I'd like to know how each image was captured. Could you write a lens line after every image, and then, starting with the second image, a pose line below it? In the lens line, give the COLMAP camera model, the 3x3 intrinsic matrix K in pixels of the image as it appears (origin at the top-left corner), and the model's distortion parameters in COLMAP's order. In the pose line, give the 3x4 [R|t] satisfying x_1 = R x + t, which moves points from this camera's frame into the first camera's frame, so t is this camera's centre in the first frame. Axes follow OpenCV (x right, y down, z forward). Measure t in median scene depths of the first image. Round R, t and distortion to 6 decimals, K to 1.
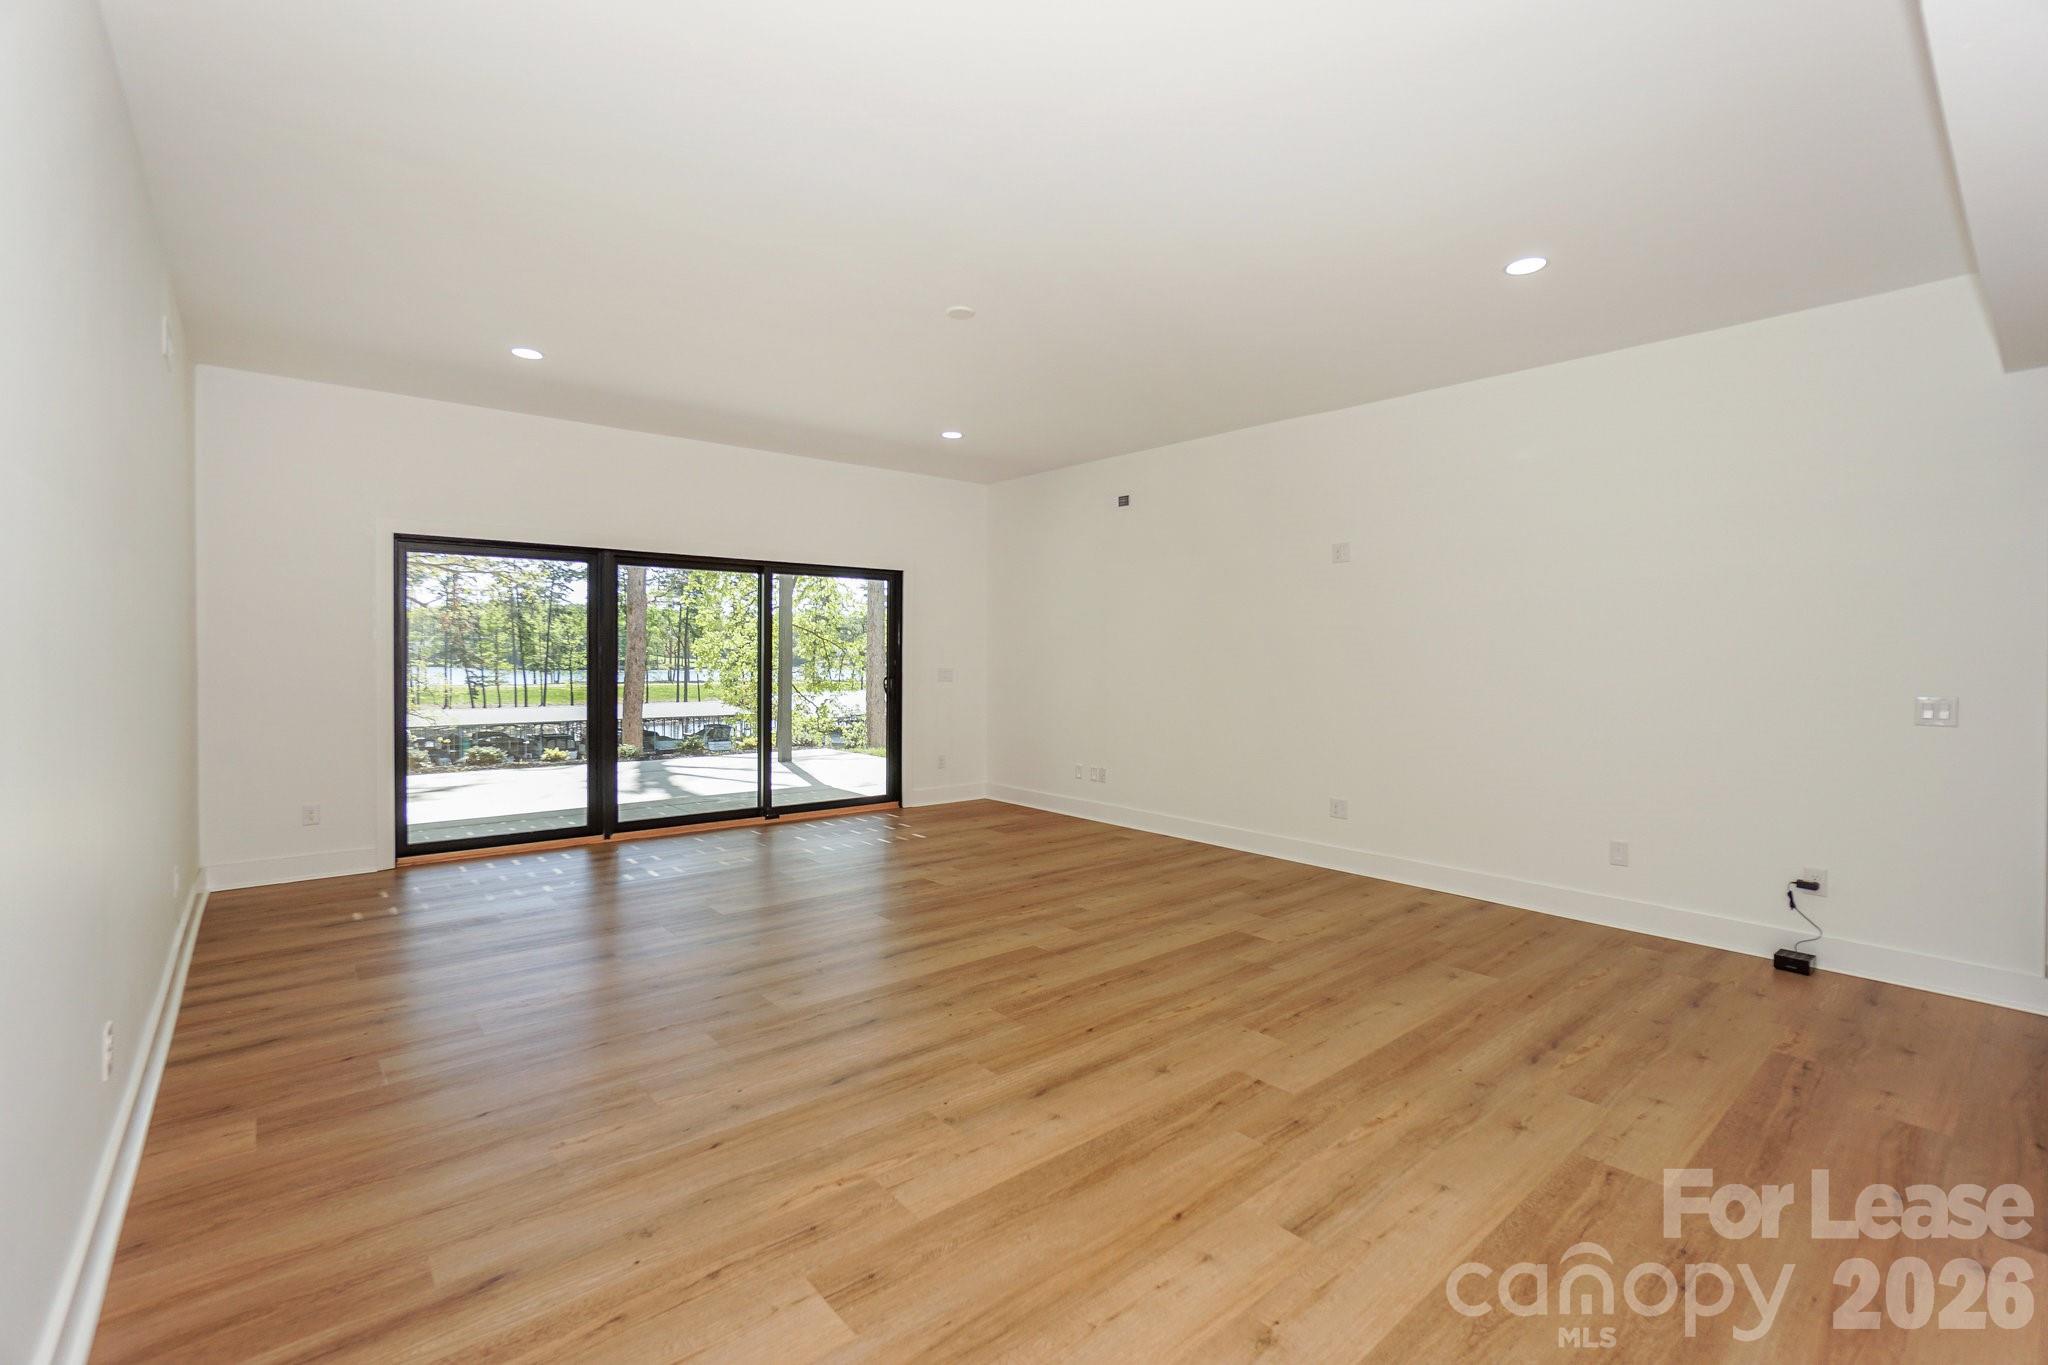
lens RADIAL K [[901.7, 0, 1021.4], [0, 901.7, 659.1], [0, 0, 1]] dist [-0.047981, 0.022077]
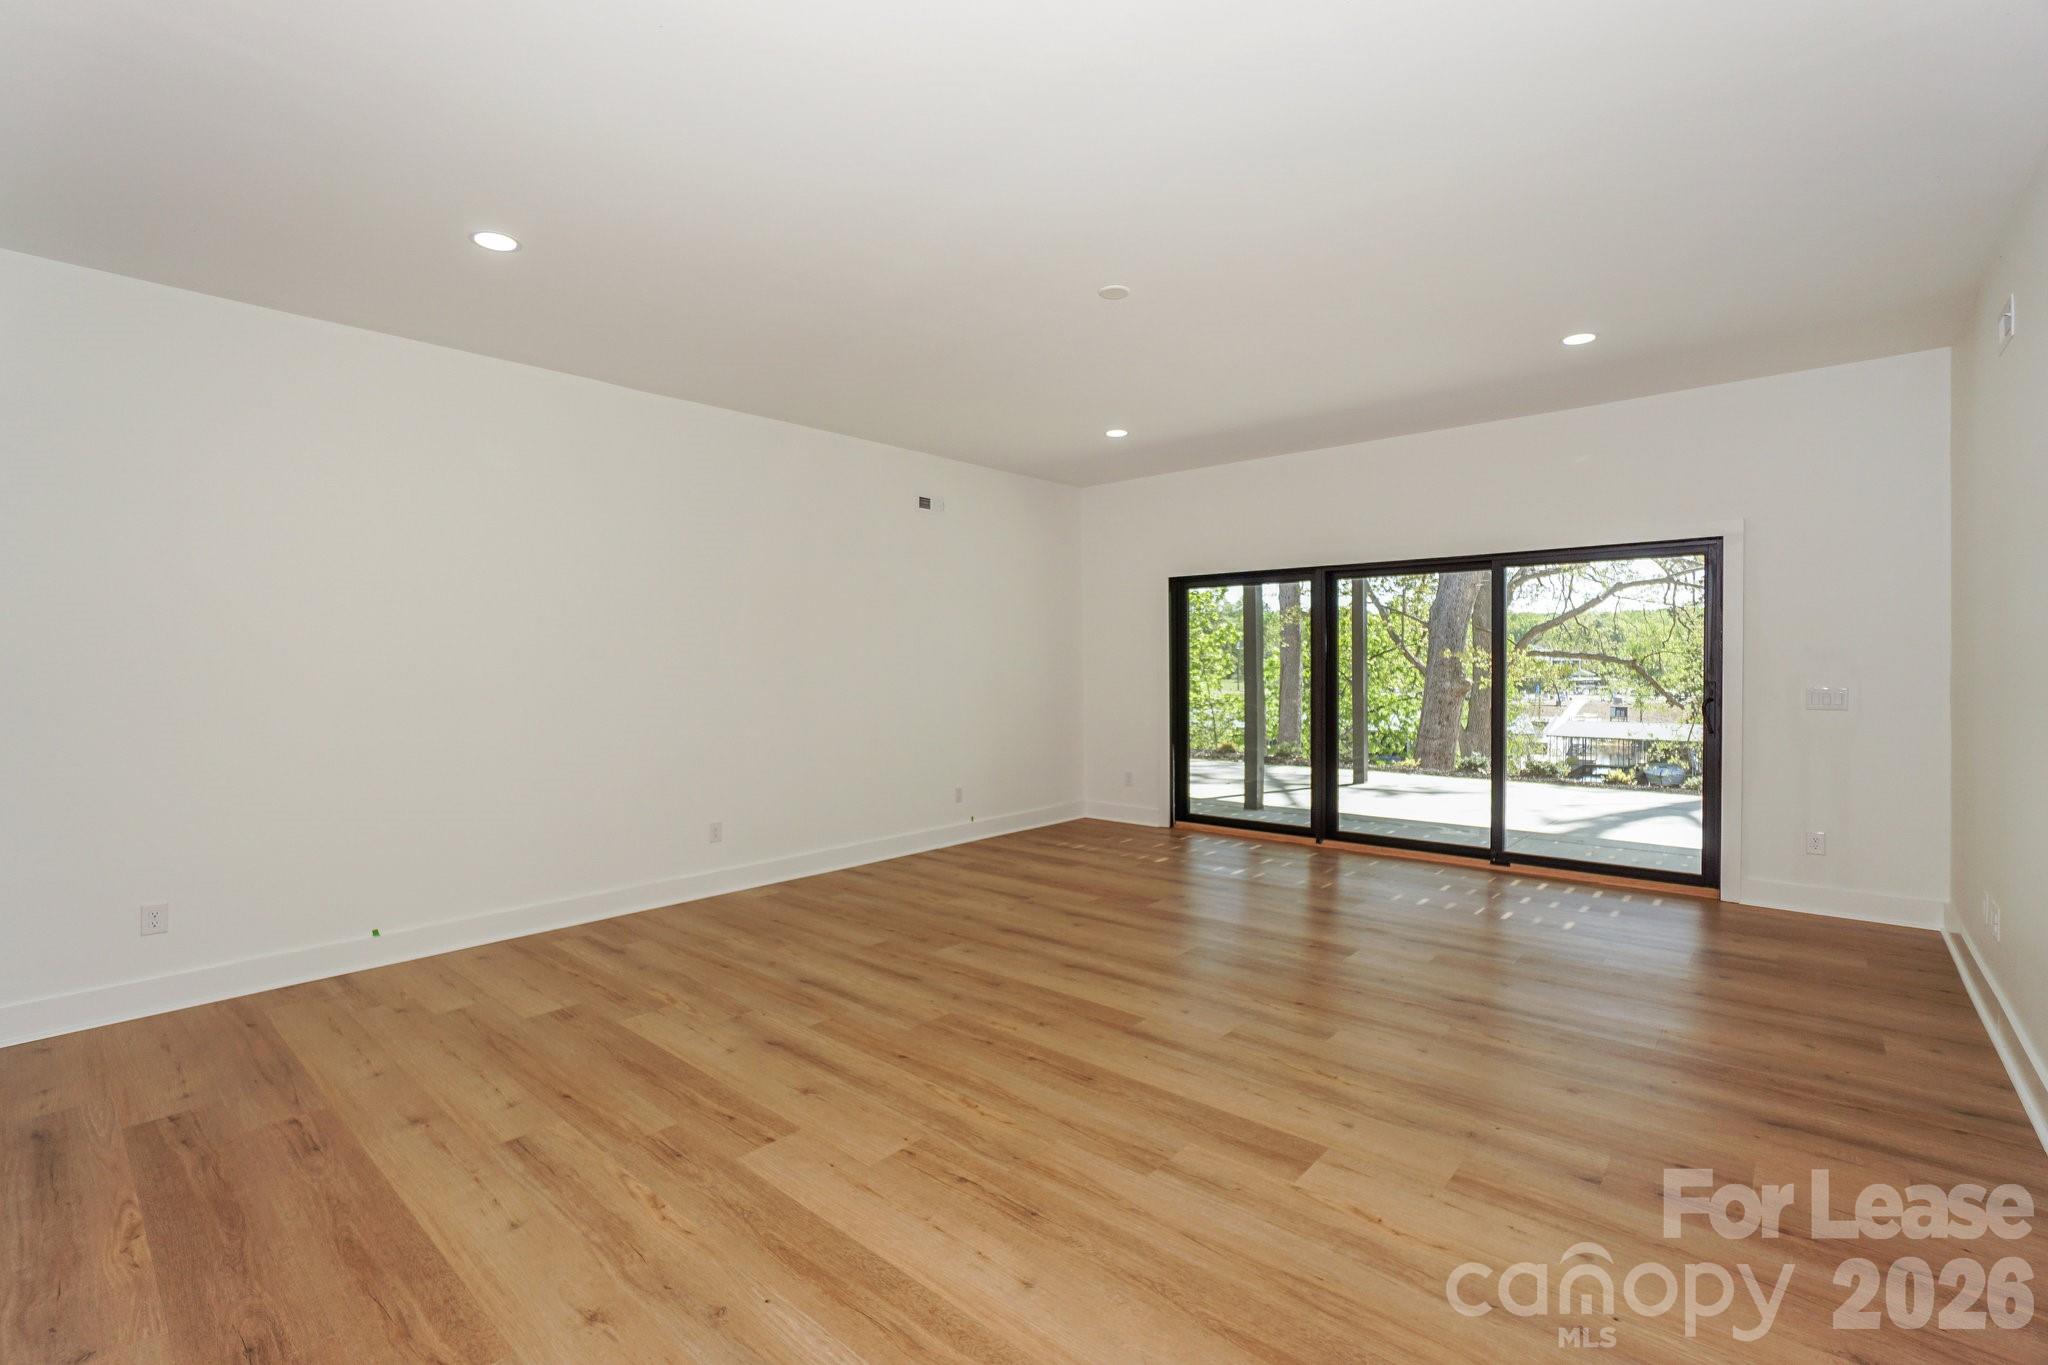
lens RADIAL K [[916.5, 0, 1018.5], [0, 916.5, 644.1], [0, 0, 1]] dist [-0.044208, 0.020602]
pose [[0.143905, -0.027535, -0.989208, 0.860335], [-0.000379, 0.999611, -0.027880, -0.002935], [0.989591, 0.004387, 0.143839, 0.782772]]
